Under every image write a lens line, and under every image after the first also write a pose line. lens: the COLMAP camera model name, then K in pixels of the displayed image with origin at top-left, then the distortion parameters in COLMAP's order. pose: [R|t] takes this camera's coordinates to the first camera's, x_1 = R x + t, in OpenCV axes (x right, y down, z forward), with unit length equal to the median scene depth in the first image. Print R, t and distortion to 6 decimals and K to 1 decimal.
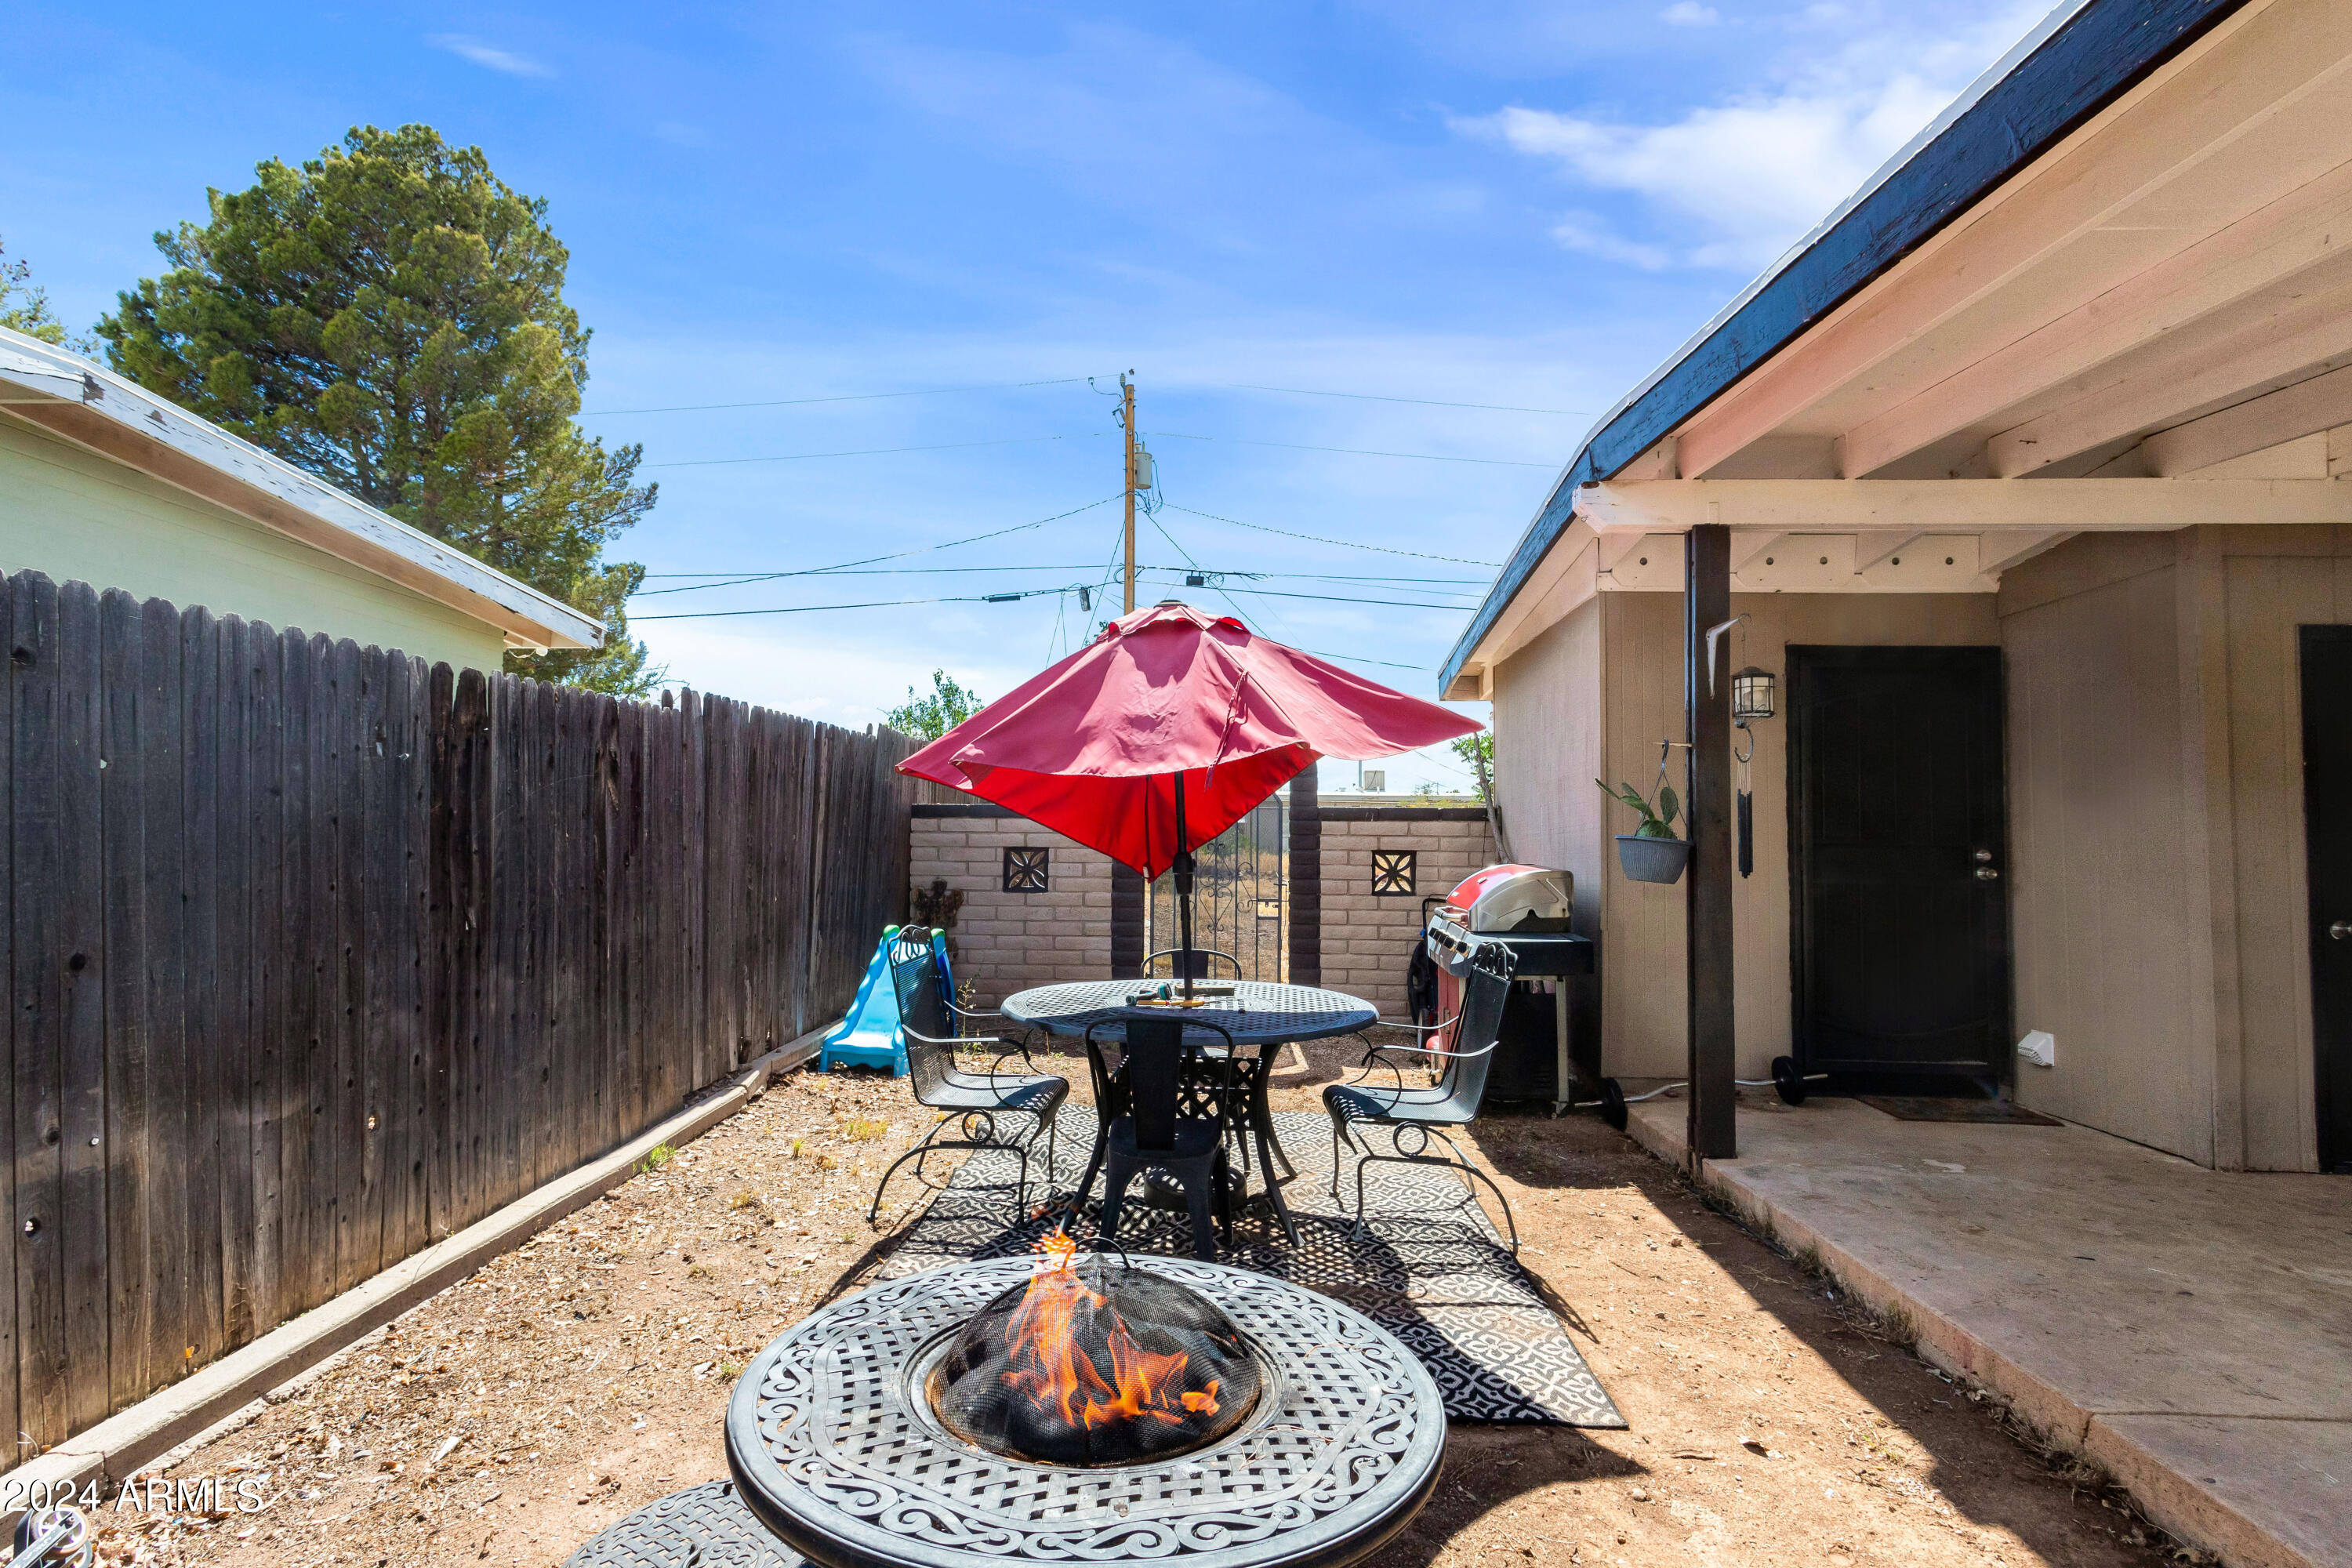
lens RADIAL K [[1137.6, 0, 1181.8], [0, 1137.6, 800.4], [0, 0, 1]] dist [0.010761, -0.000452]
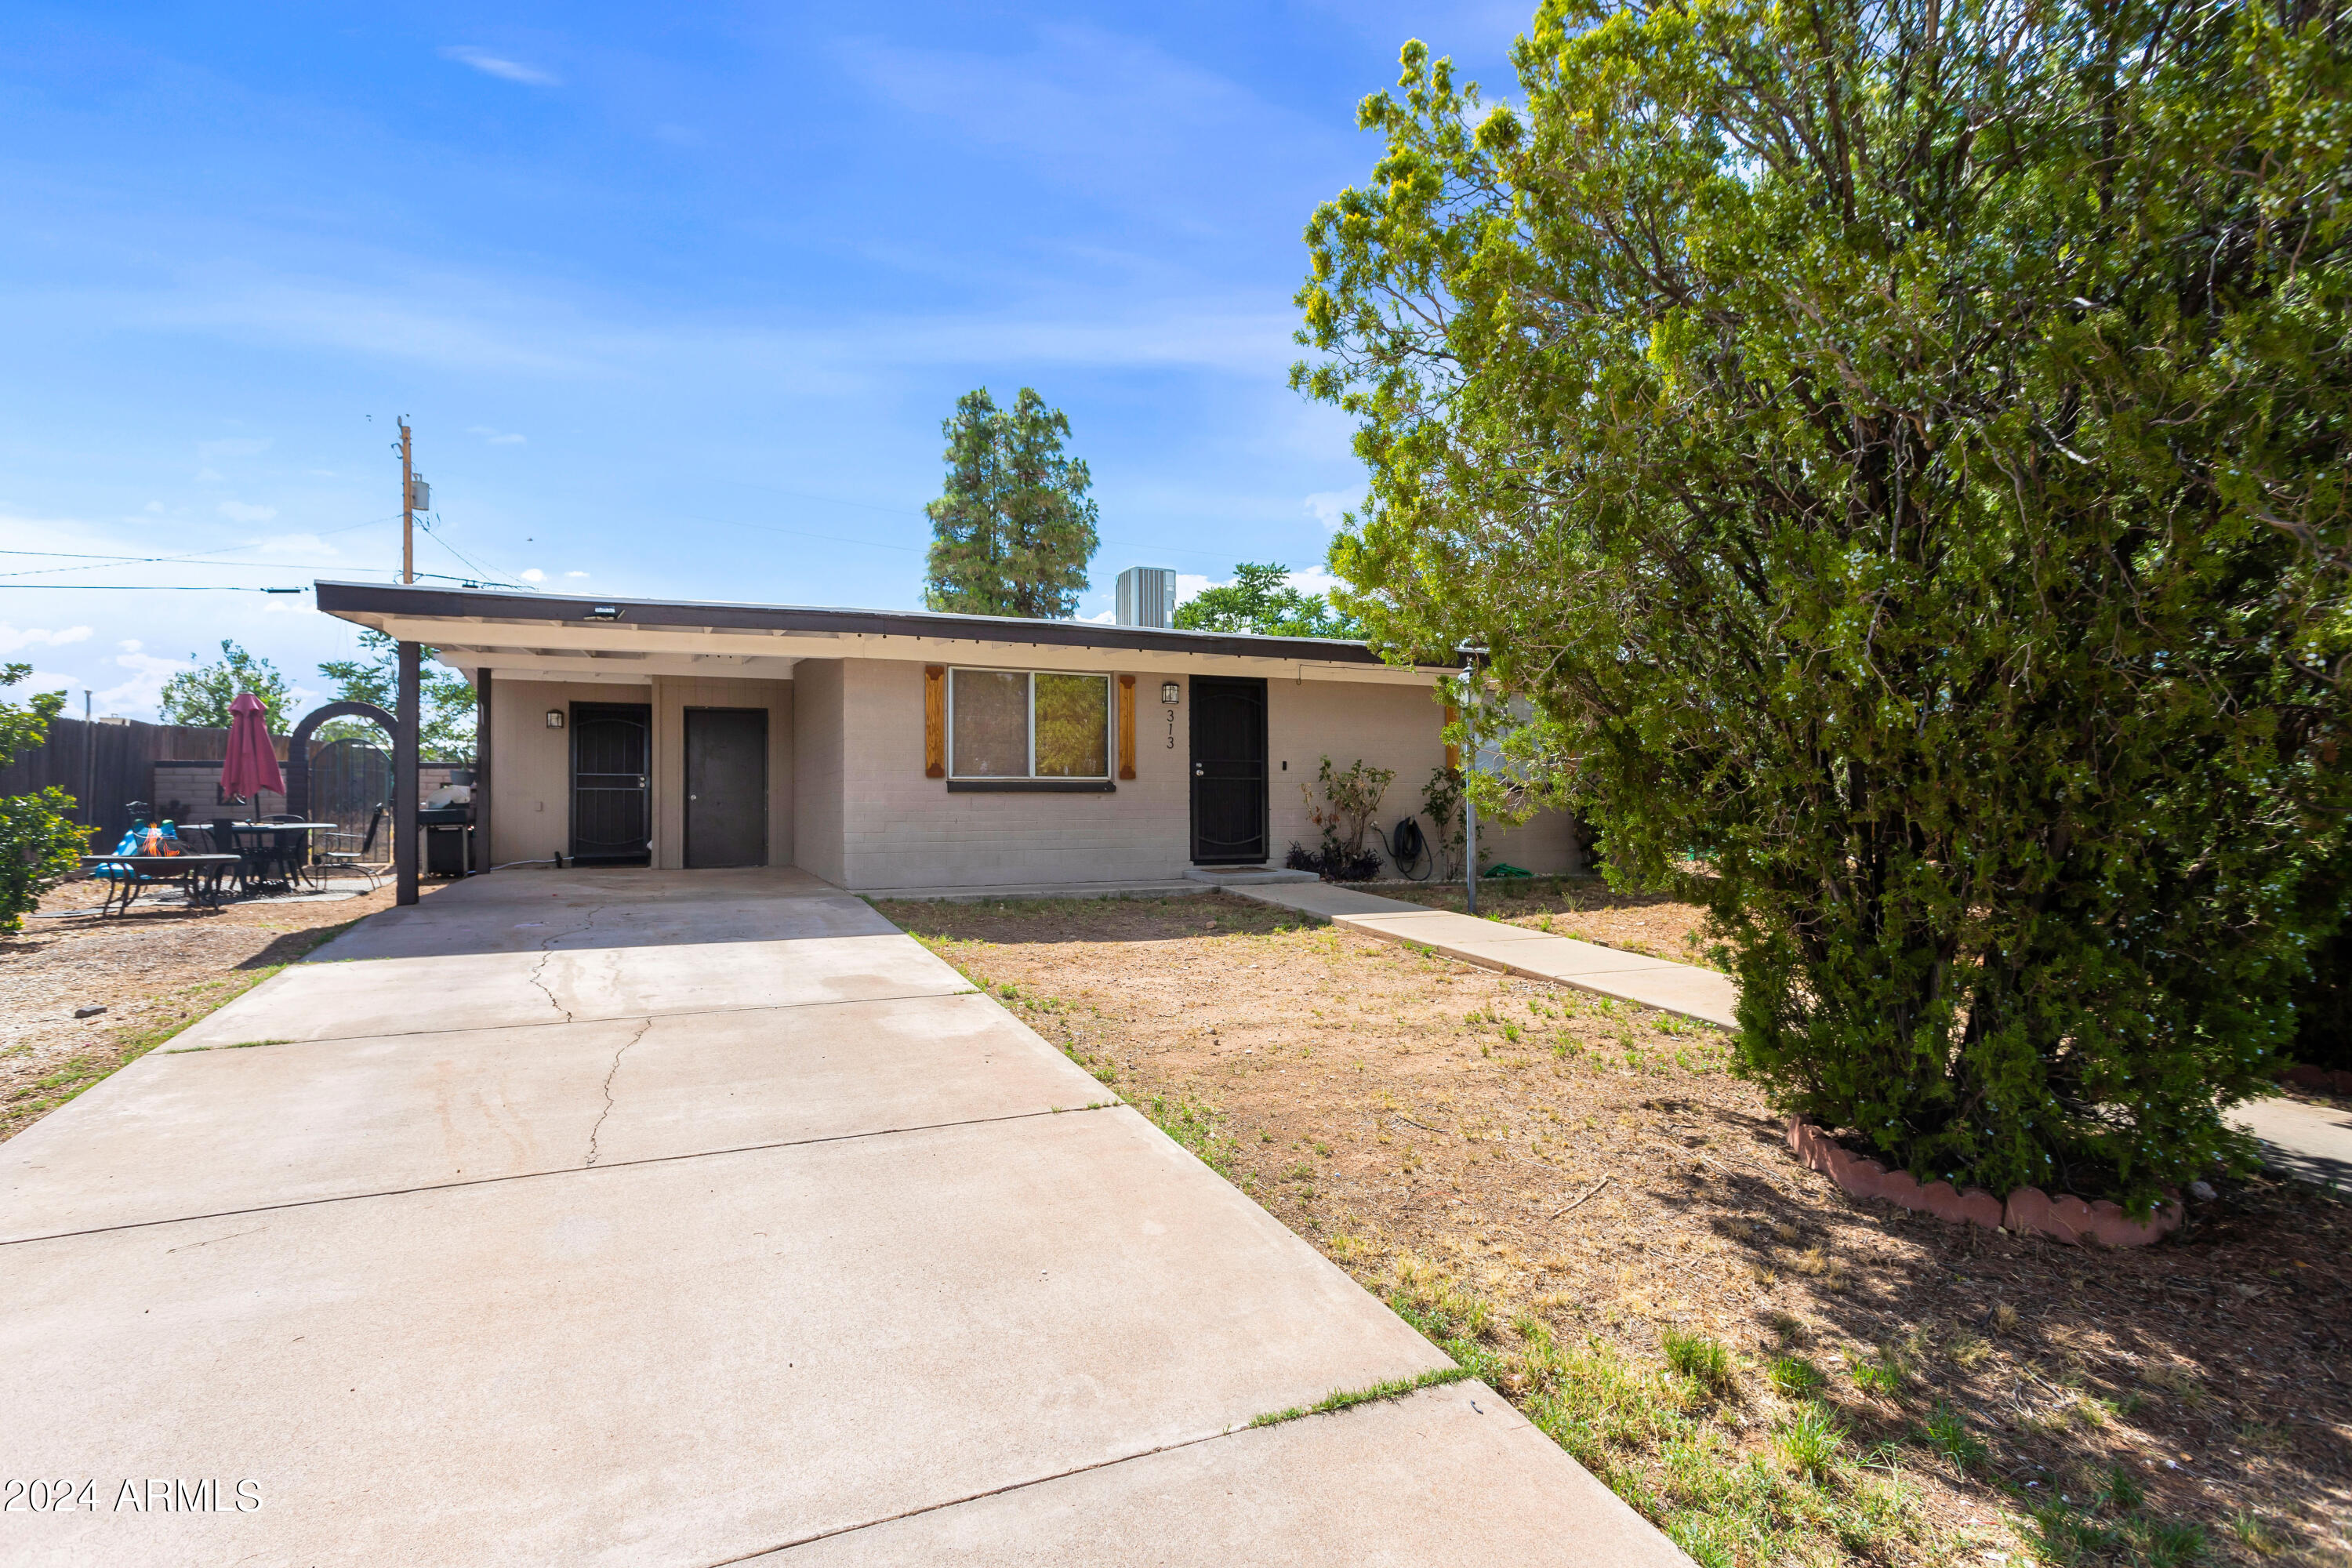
lens RADIAL K [[1137.6, 0, 1156.4], [0, 1137.6, 795.2], [0, 0, 1]] dist [0.010761, -0.000452]
pose [[0.899870, -0.007006, 0.436102, 0.763307], [-0.003236, 0.999736, 0.022738, 0.023290], [-0.436146, -0.021873, 0.899610, -2.563813]]
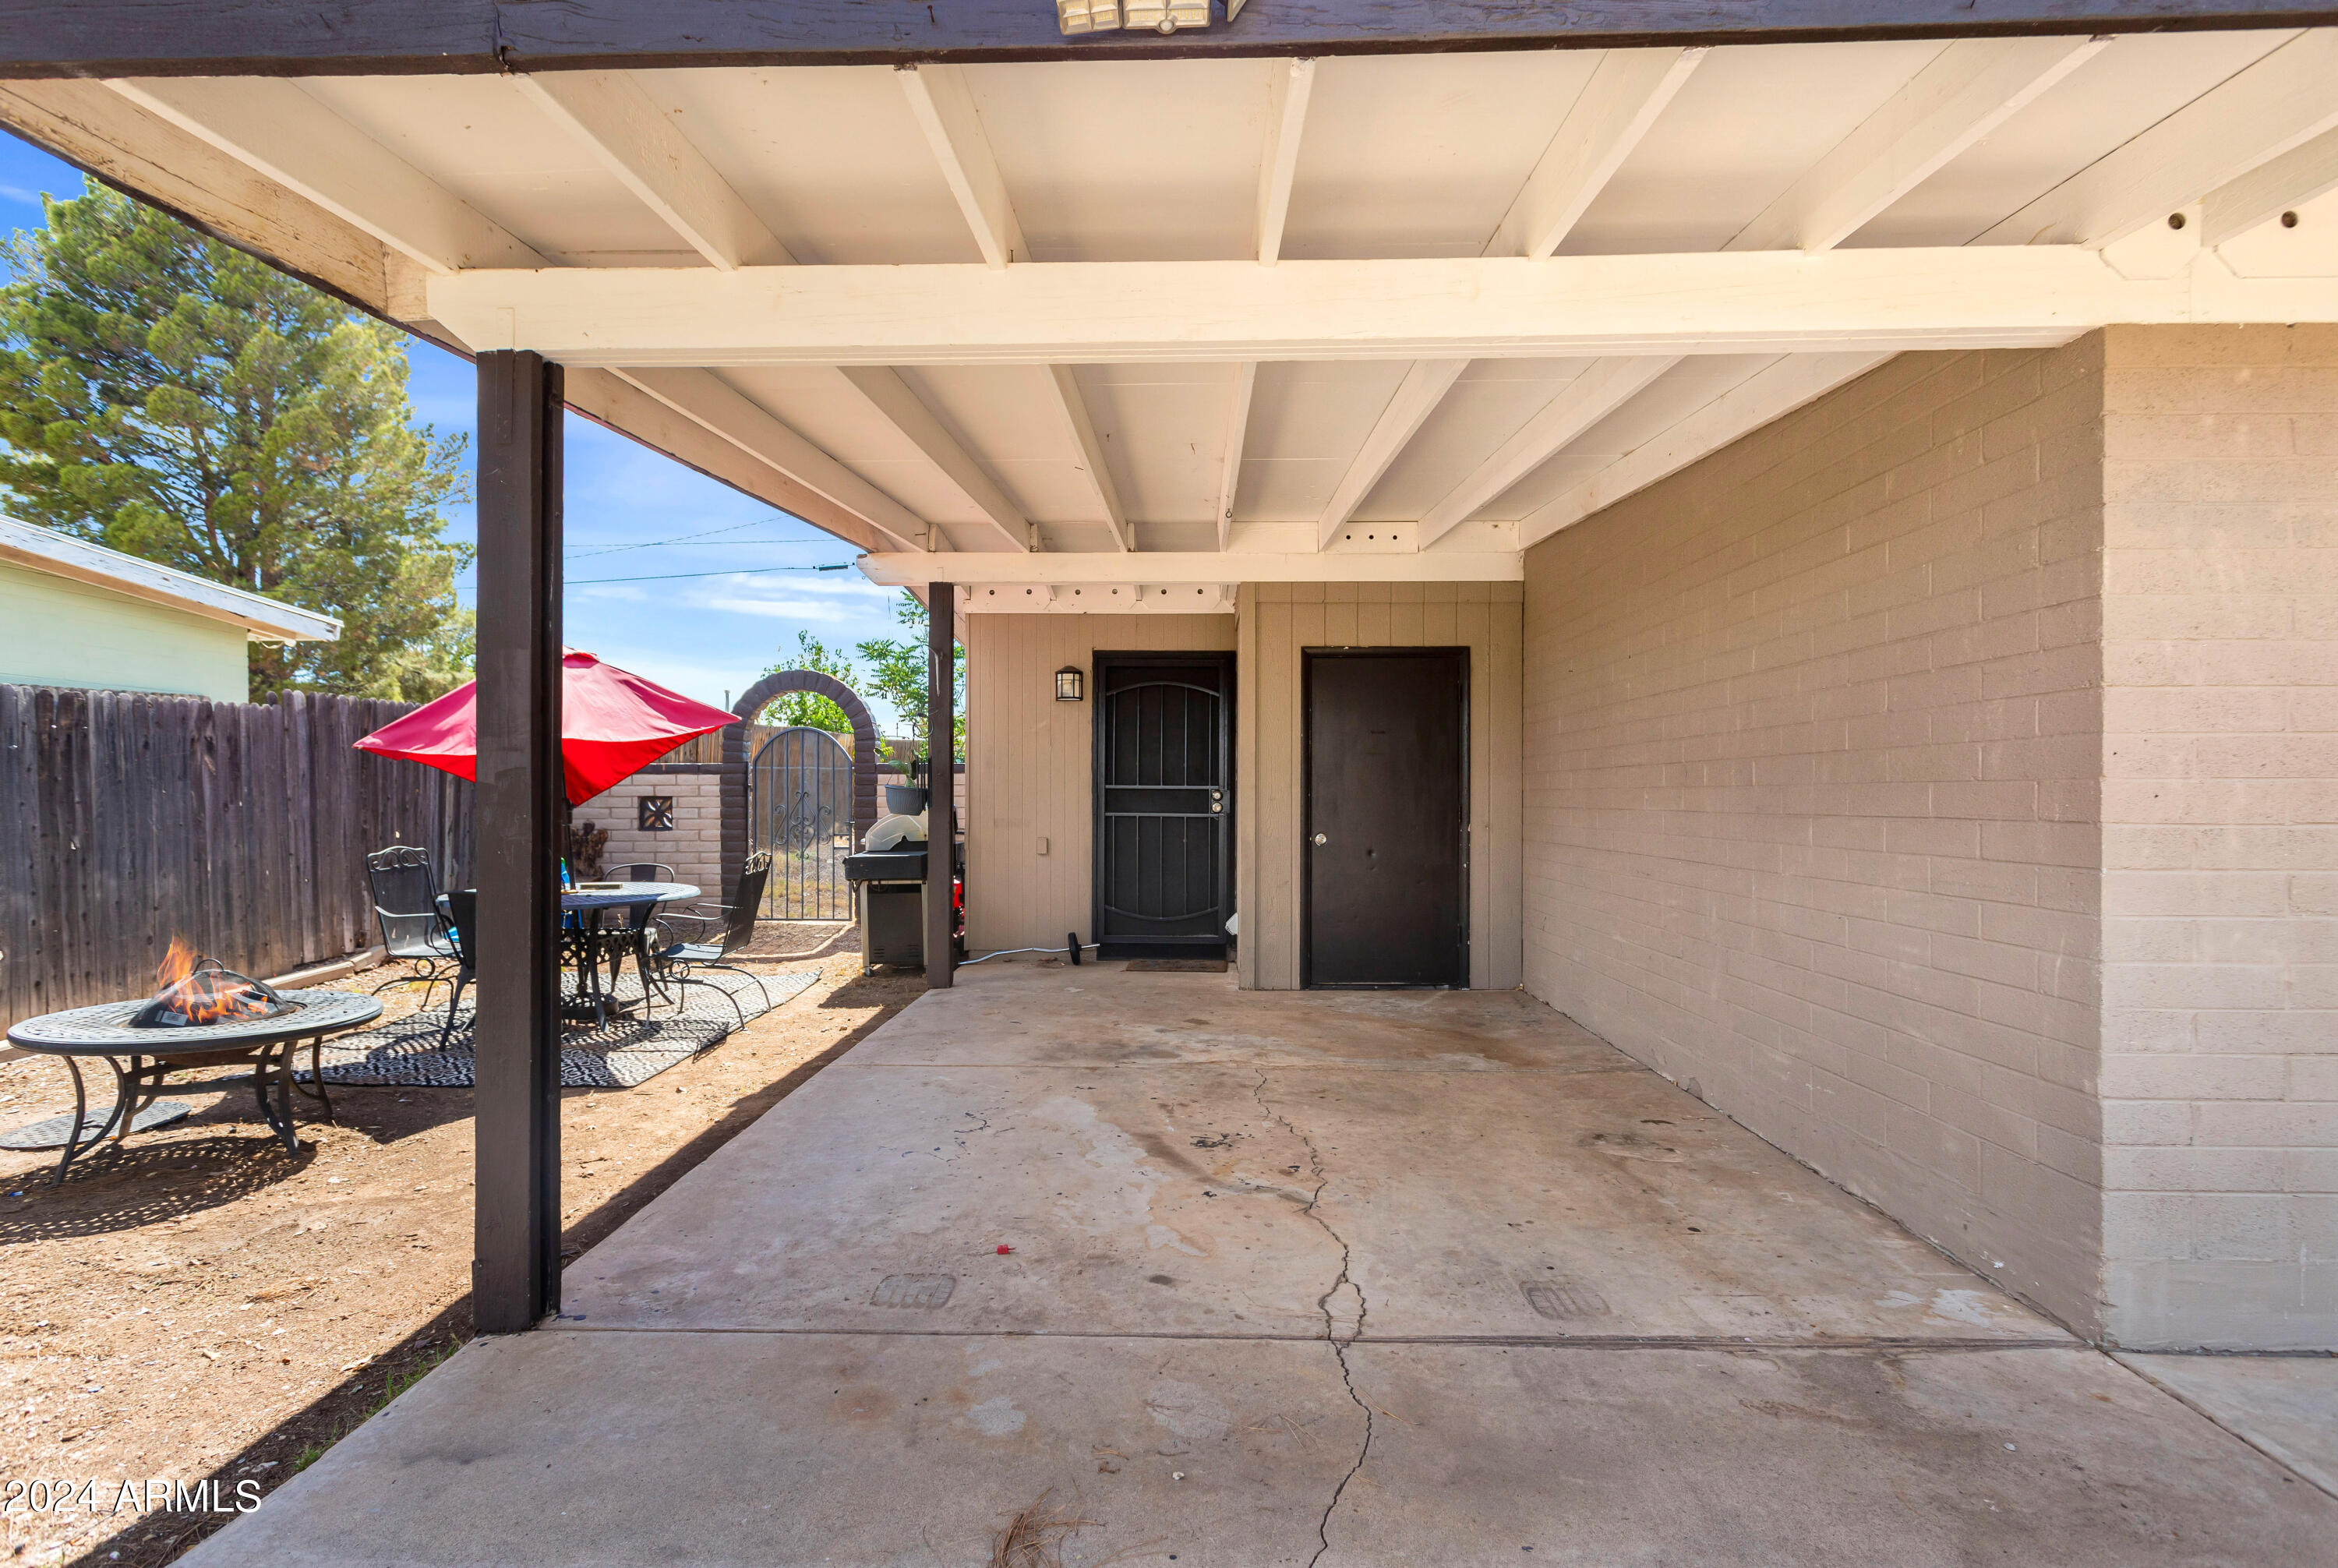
lens RADIAL K [[1130.9, 0, 1166.4], [0, 1130.9, 808.0], [0, 0, 1]] dist [0.010761, -0.000452]
pose [[0.999590, -0.009572, 0.026974, 0.740191], [0.008122, 0.998542, 0.053367, -0.018055], [-0.027445, -0.053126, 0.998211, -0.564174]]
